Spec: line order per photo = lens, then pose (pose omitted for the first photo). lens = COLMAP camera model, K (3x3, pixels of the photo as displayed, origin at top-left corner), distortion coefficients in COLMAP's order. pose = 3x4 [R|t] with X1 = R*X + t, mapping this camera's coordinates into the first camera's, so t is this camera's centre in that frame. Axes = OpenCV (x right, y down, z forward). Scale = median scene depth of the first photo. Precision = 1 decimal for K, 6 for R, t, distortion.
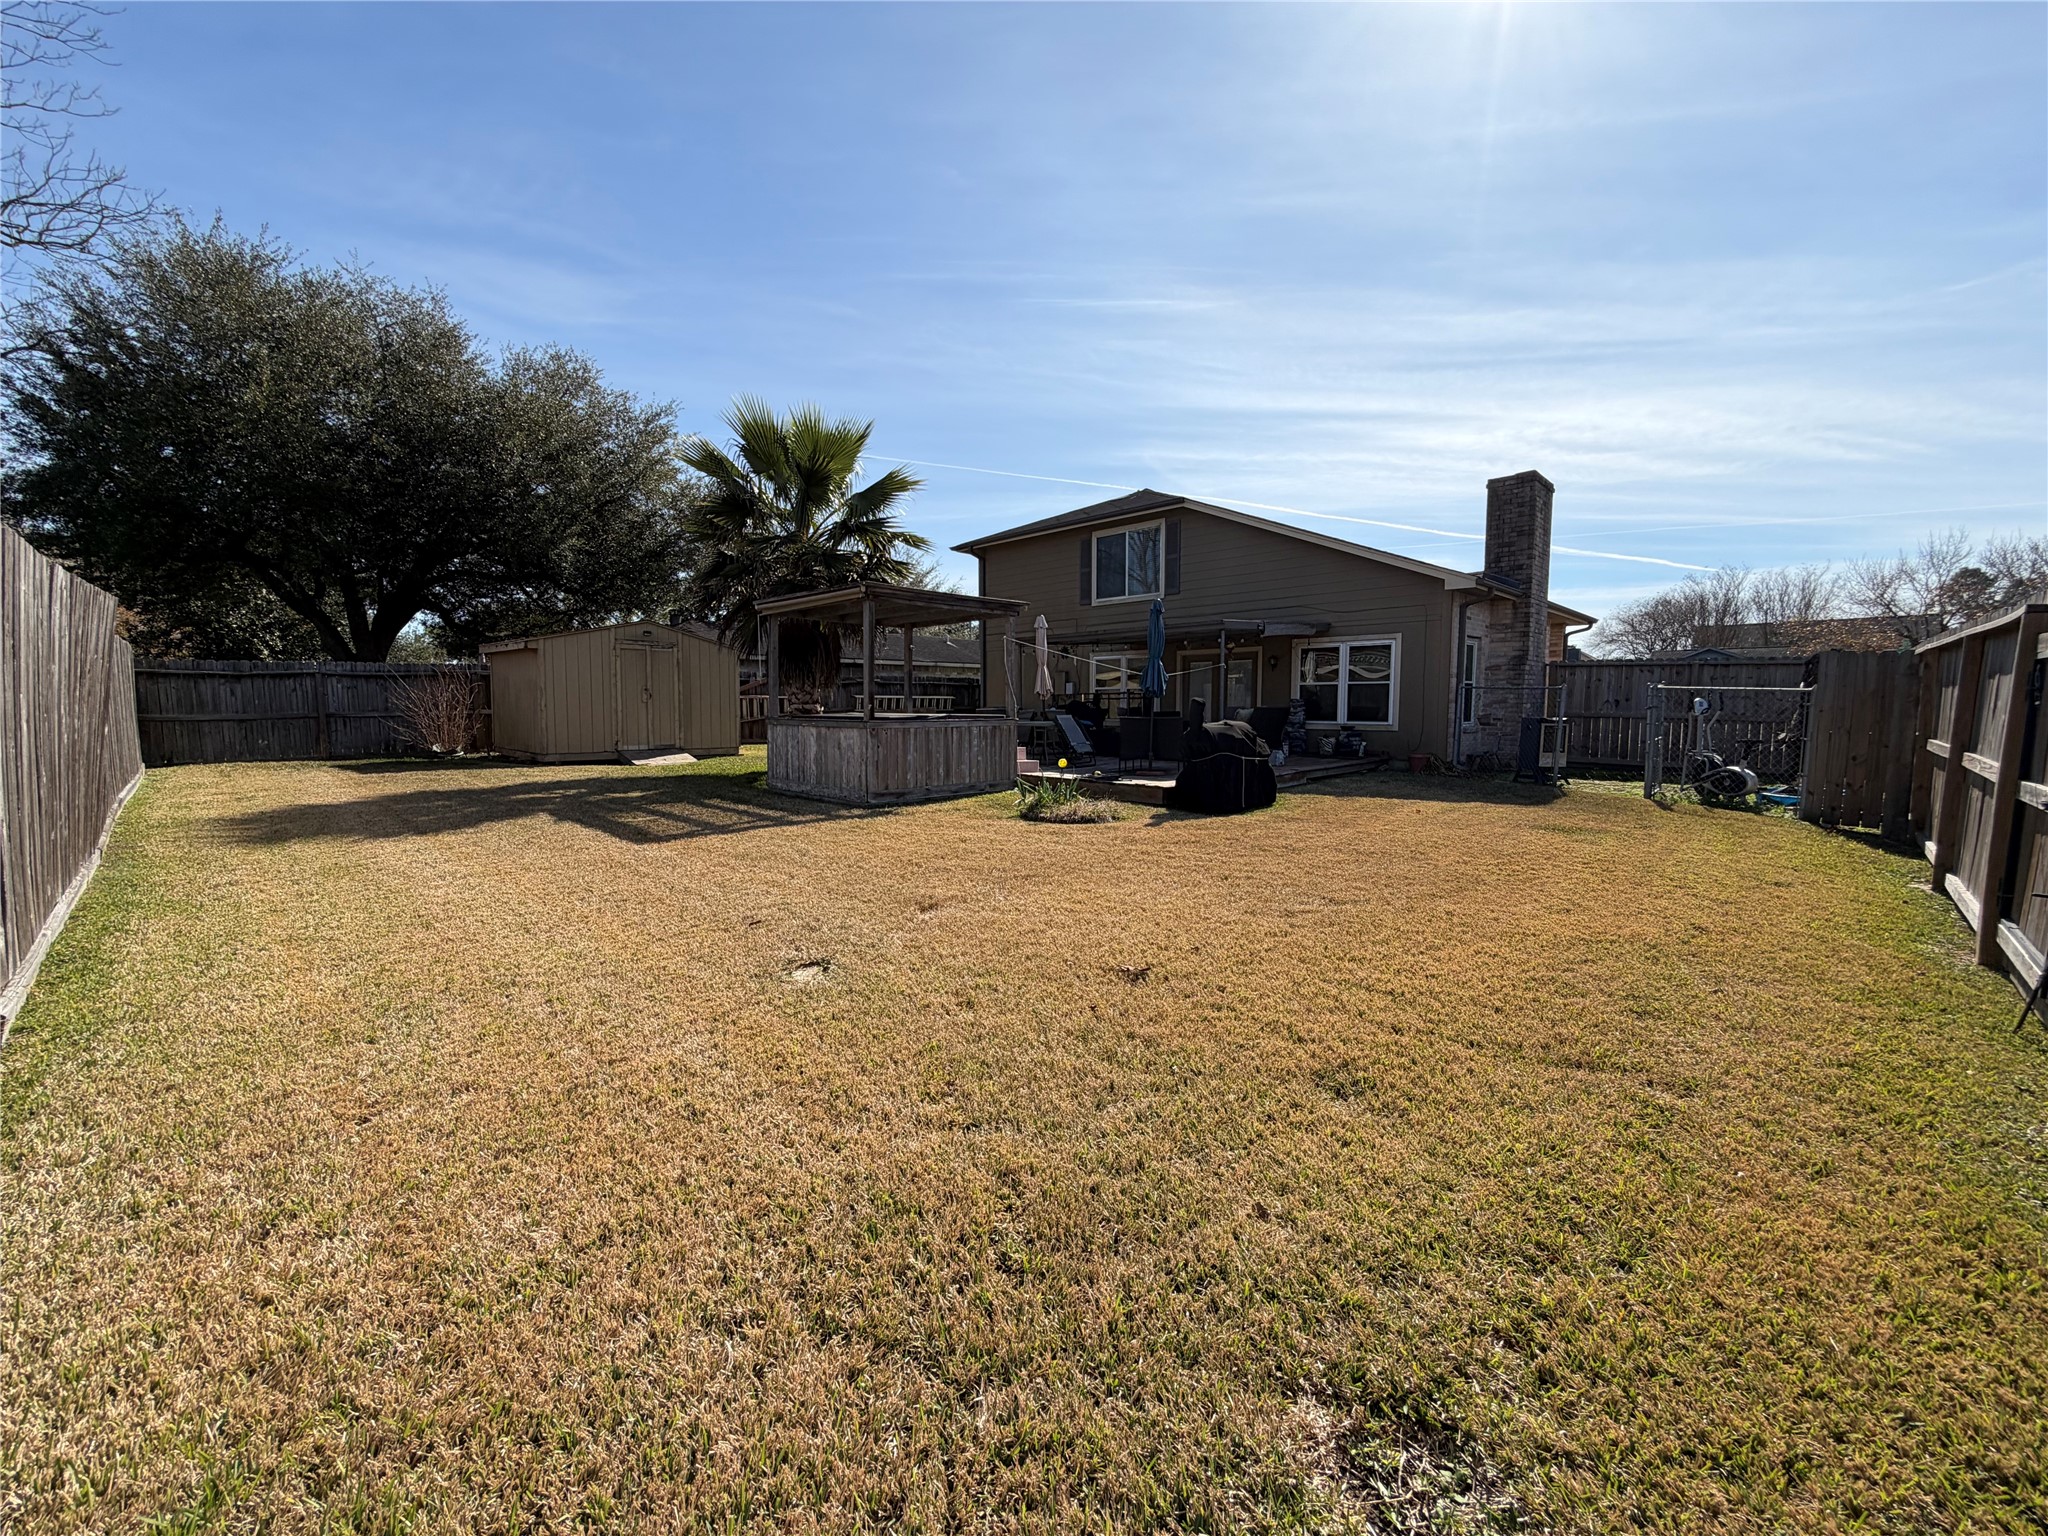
lens RADIAL K [[814.1, 0, 1022.2], [0, 814.1, 769.0], [0, 0, 1]] dist [-0.001411, 0.000328]
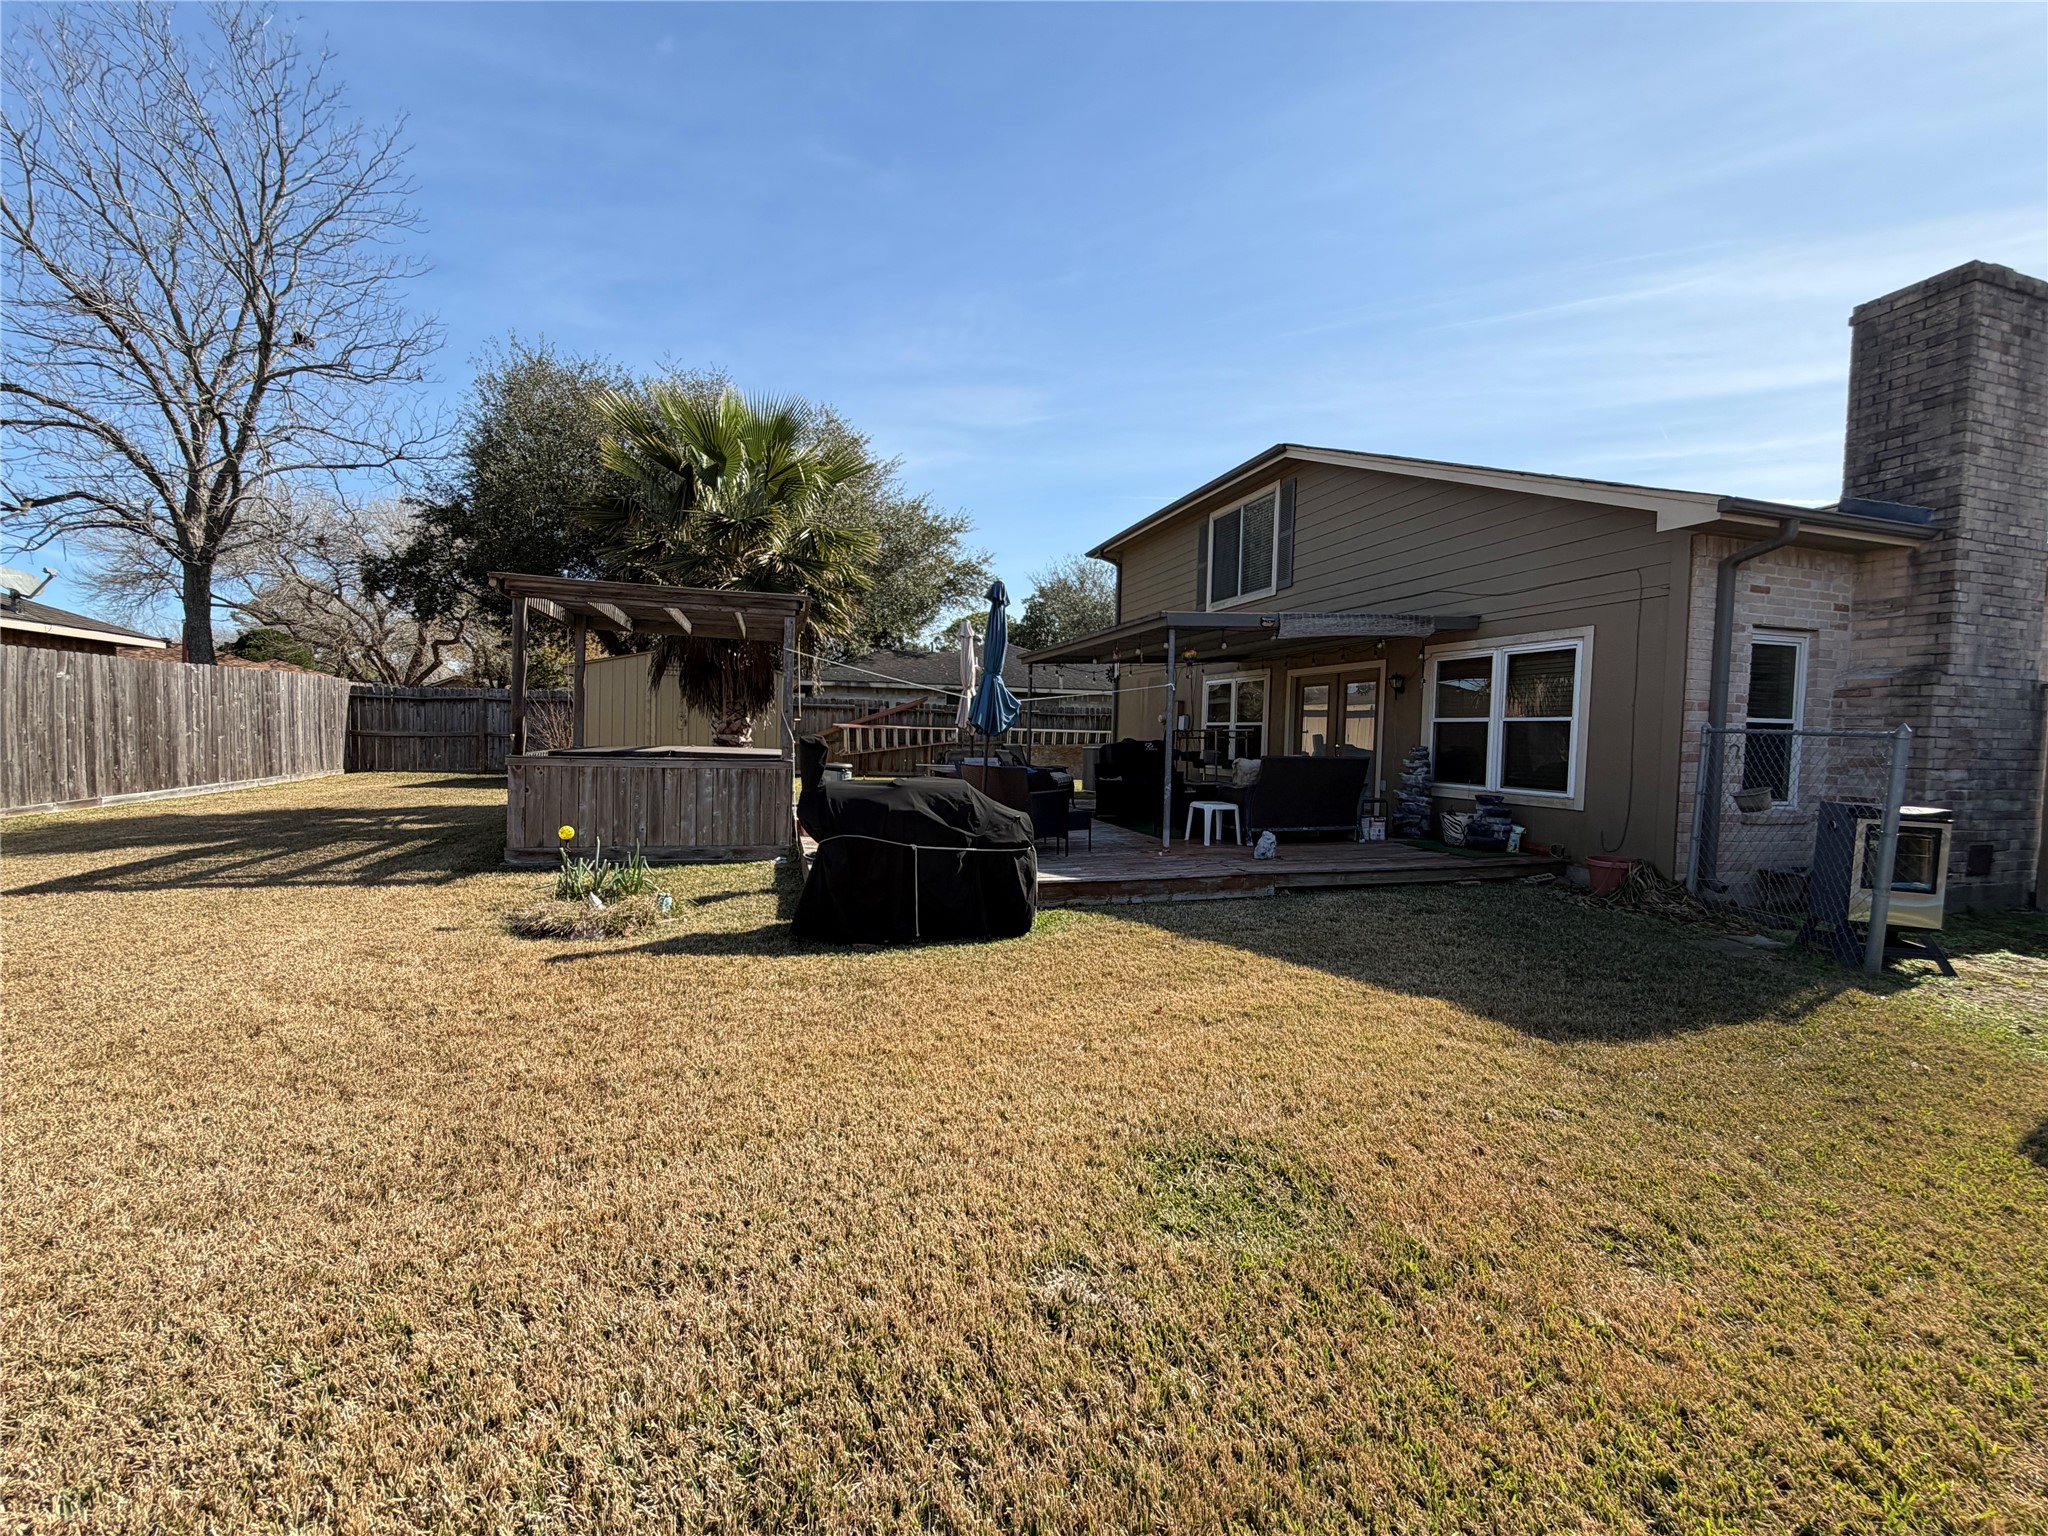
lens RADIAL K [[814.1, 0, 1030.8], [0, 814.1, 770.5], [0, 0, 1]] dist [-0.001411, 0.000328]
pose [[0.878074, 0.043977, -0.476500, 0.387332], [-0.063434, 0.997677, -0.024815, -0.036306], [0.474302, 0.052016, 0.878824, 0.356610]]
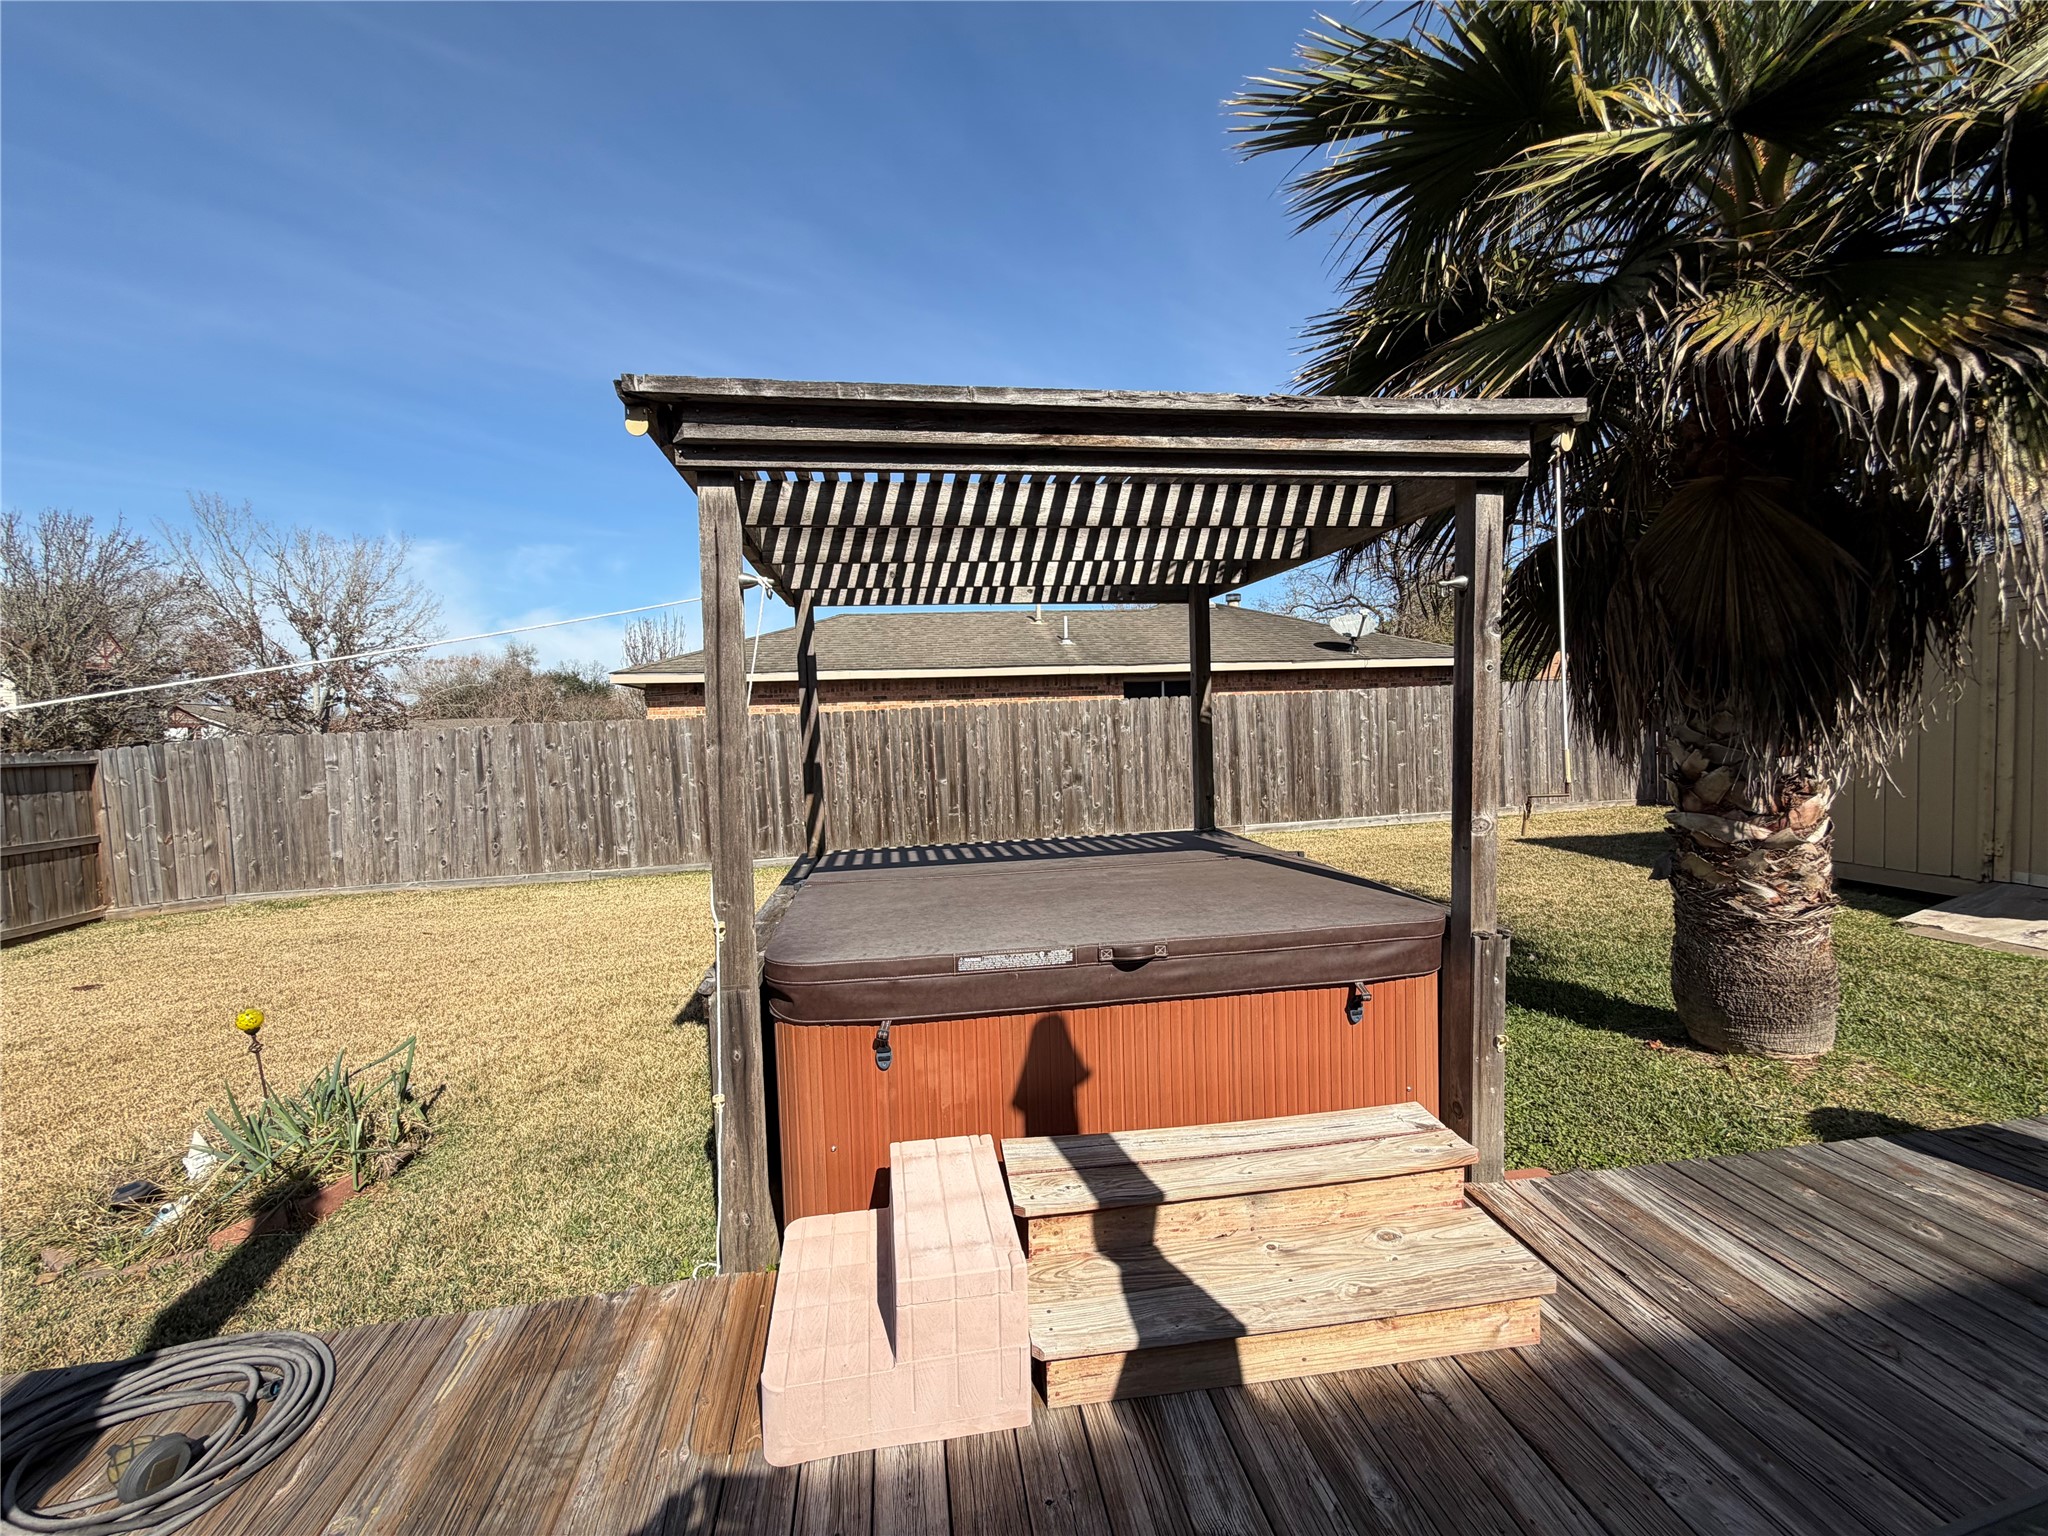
lens RADIAL K [[814.1, 0, 1019.0], [0, 814.1, 770.2], [0, 0, 1]] dist [-0.001411, 0.000328]
pose [[-0.604707, 0.063860, -0.793884, 0.174809], [-0.028567, 0.994400, 0.101749, -0.082647], [0.795936, 0.084207, -0.599496, 0.720477]]
